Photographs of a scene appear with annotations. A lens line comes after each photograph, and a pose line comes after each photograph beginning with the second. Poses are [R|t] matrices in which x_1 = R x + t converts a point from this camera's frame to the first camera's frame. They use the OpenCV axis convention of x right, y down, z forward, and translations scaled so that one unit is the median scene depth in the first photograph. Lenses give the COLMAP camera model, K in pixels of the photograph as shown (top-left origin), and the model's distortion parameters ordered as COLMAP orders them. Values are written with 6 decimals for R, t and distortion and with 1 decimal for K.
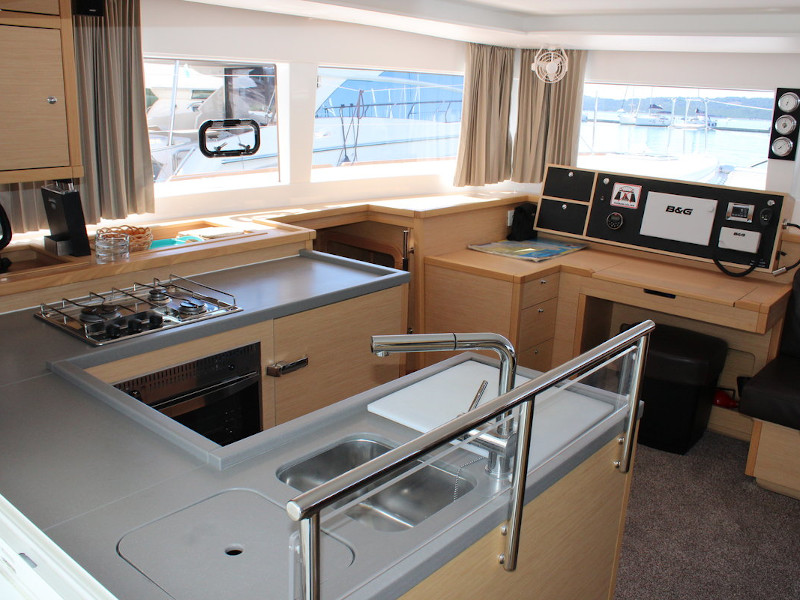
lens RADIAL K [[753.2, 0, 400.0], [0, 753.2, 300.0], [0, 0, 1]] dist [-0.147411, 0.012590]
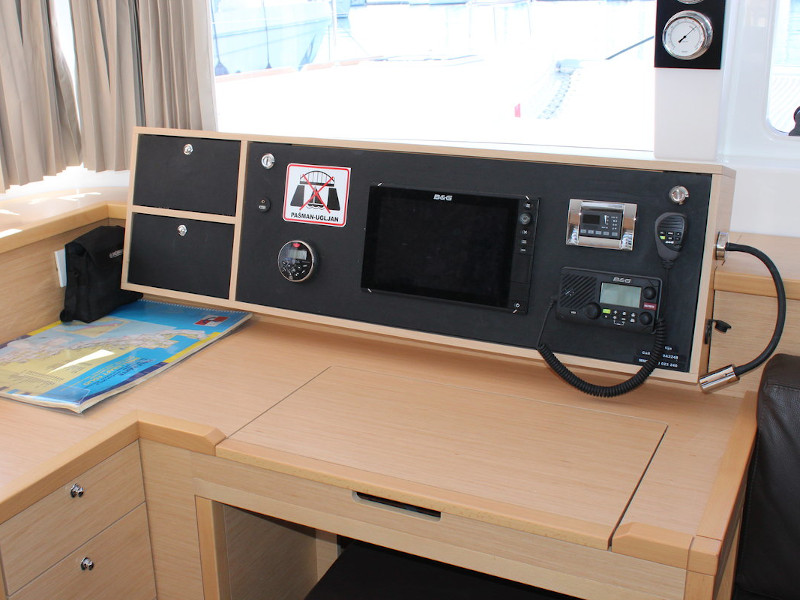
lens RADIAL K [[943.4, 0, 400.0], [0, 943.4, 300.0], [0, 0, 1]] dist [-0.136783, 0.038144]
pose [[0.968813, -0.127386, 0.212541, 0.230290], [0.114564, 0.990829, 0.071642, -0.114138], [-0.219717, -0.045058, 0.974522, 0.488951]]
